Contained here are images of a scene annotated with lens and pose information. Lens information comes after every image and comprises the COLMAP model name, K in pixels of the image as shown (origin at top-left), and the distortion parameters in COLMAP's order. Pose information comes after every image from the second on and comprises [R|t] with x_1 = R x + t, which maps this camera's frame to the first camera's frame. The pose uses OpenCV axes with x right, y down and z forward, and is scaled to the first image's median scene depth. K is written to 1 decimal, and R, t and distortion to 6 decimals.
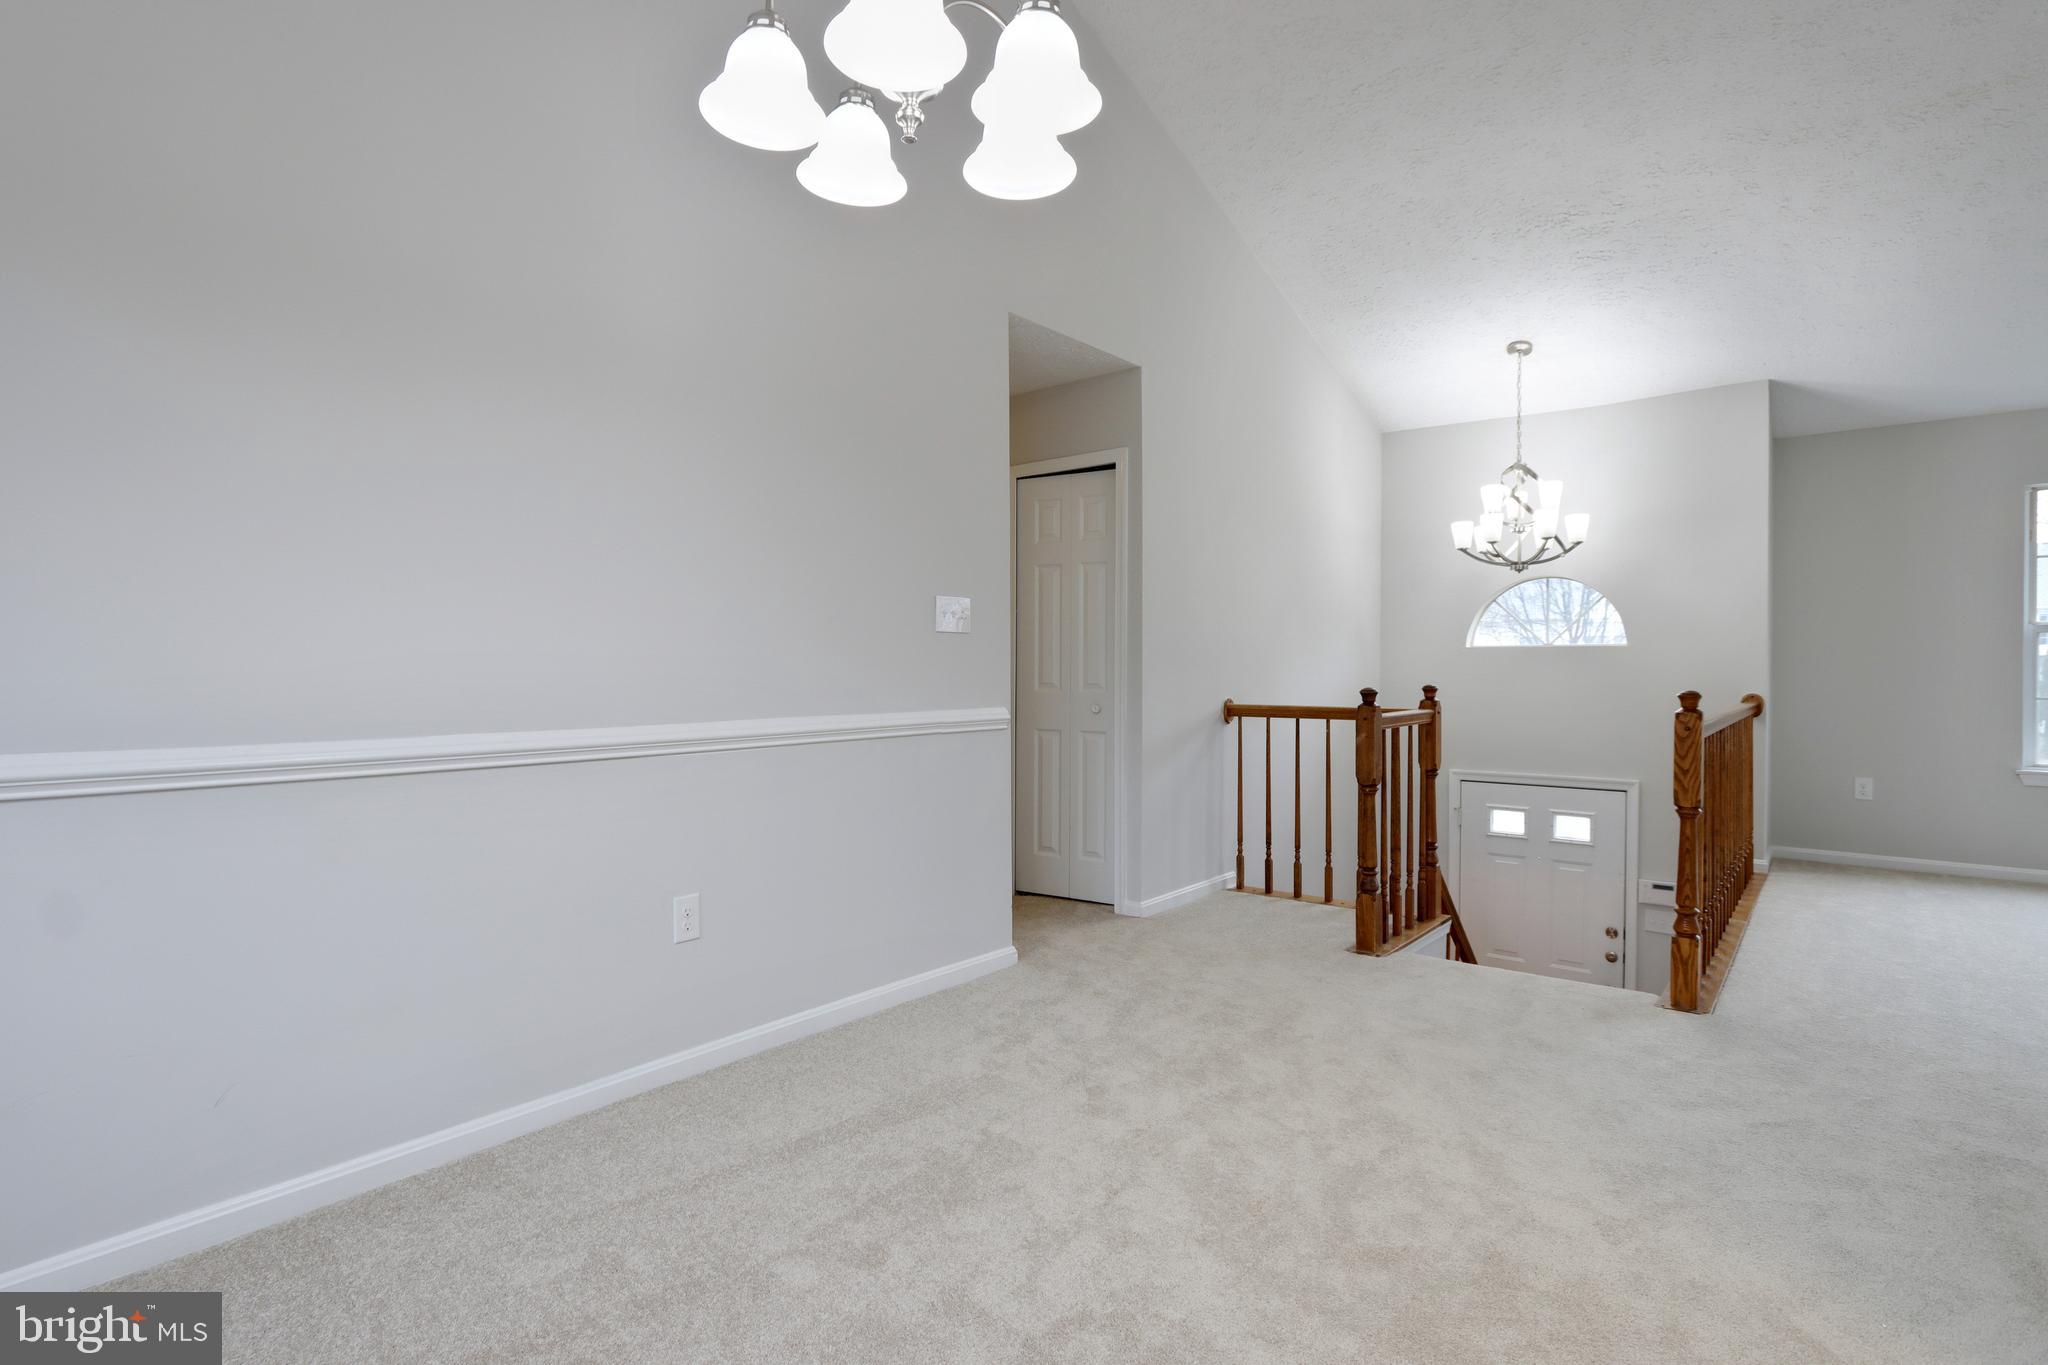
lens RADIAL K [[1029.1, 0, 998.9], [0, 1029.1, 670.9], [0, 0, 1]] dist [-0.014459, -0.000418]
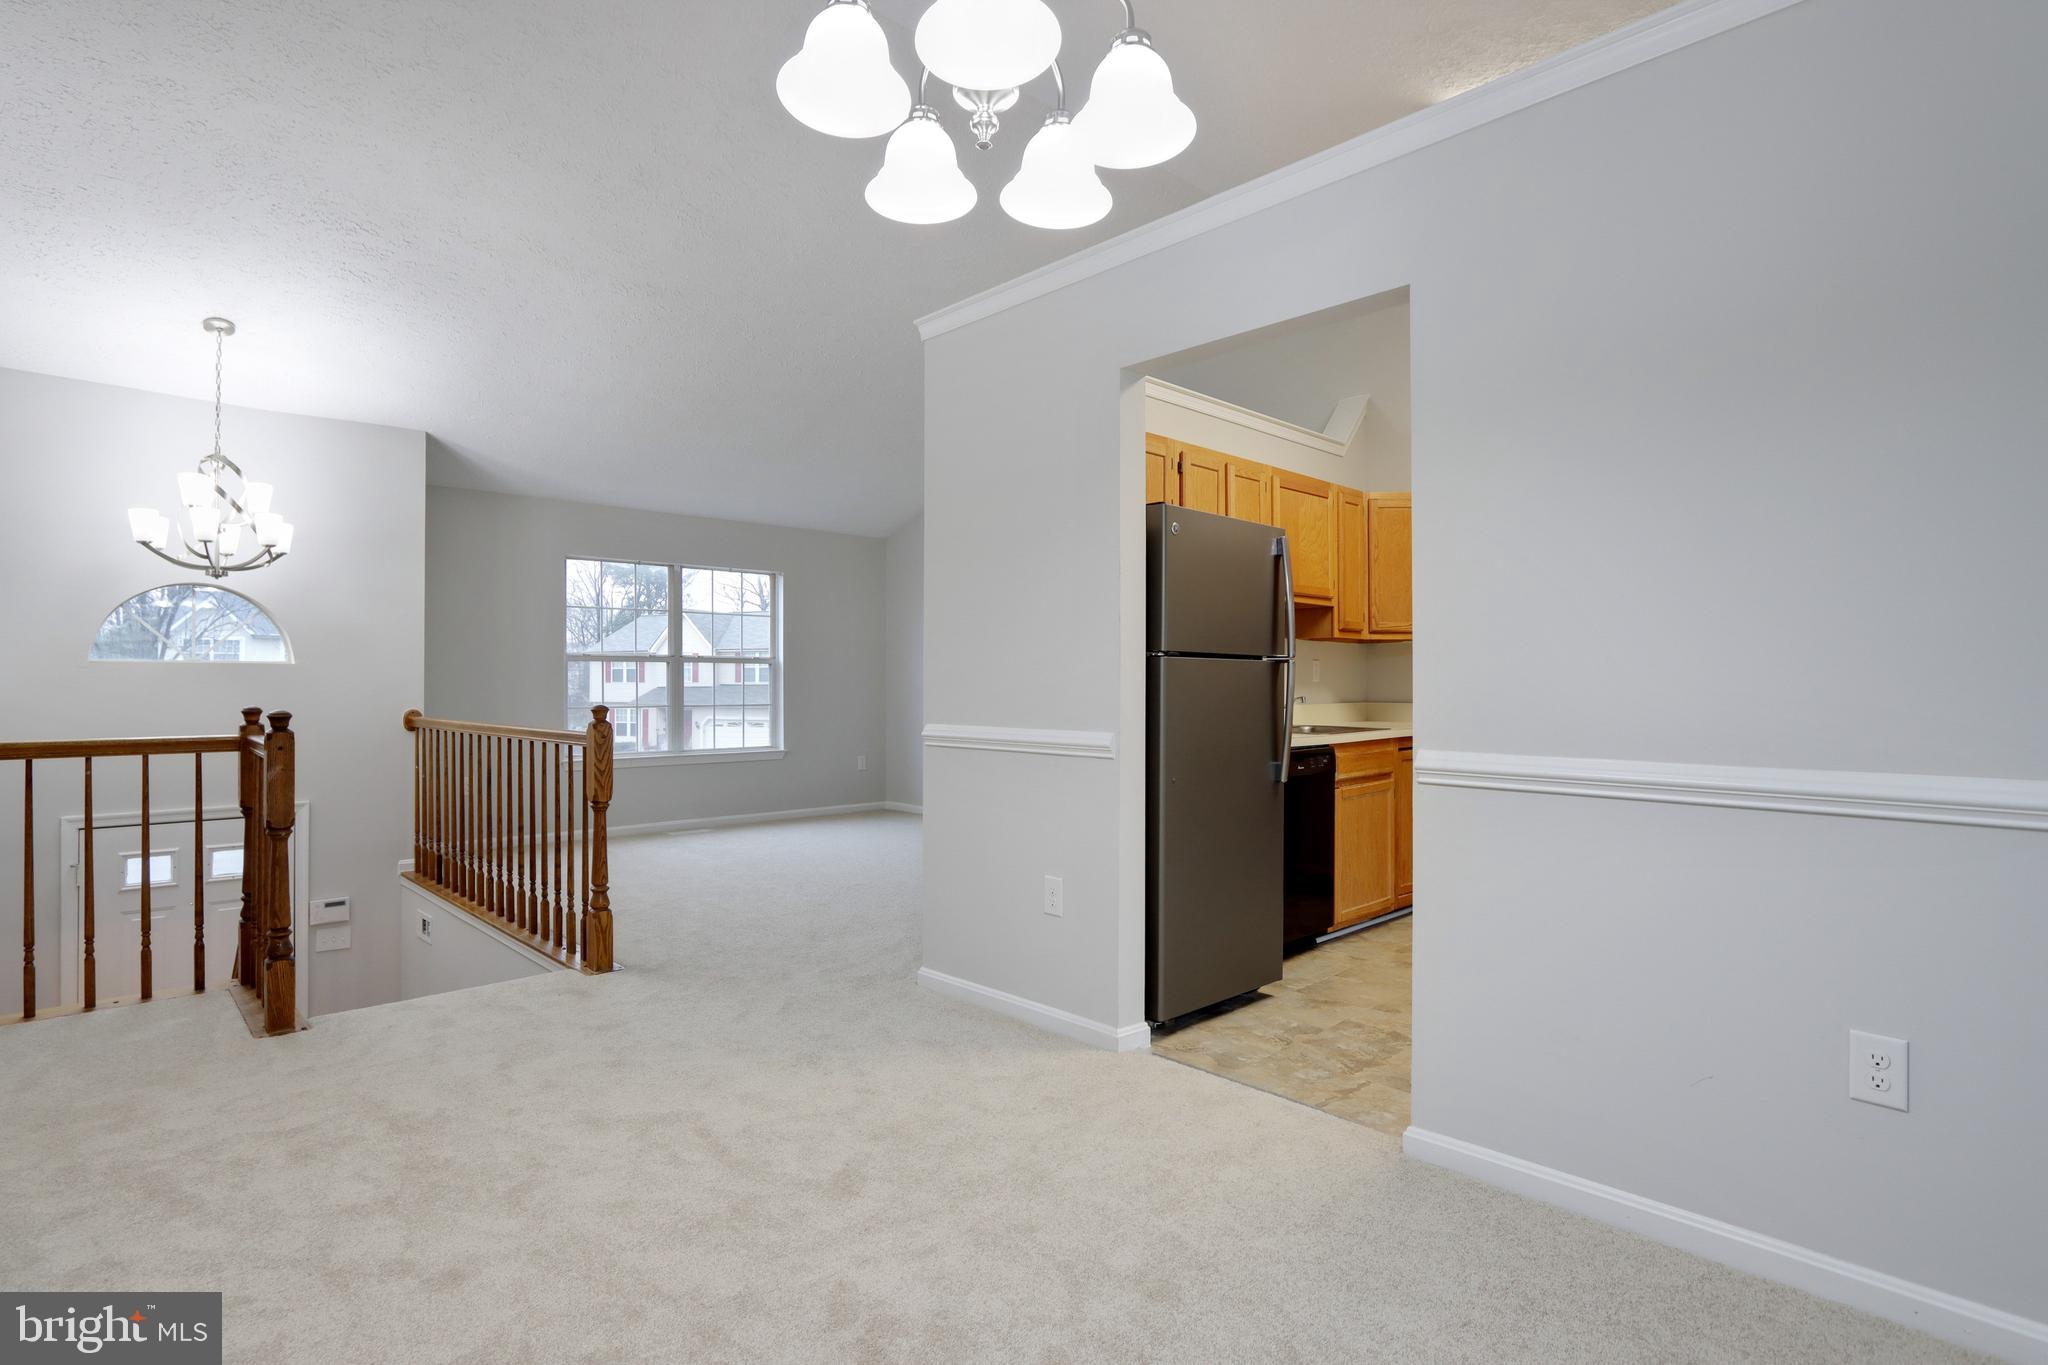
lens RADIAL K [[1015.0, 0, 987.1], [0, 1015.0, 661.2], [0, 0, 1]] dist [0.002035, 0.000026]
pose [[0.131476, 0.024254, 0.991023, -0.317695], [0.003502, 0.999683, -0.024931, -0.000825], [-0.991313, 0.006749, 0.131349, 0.270469]]
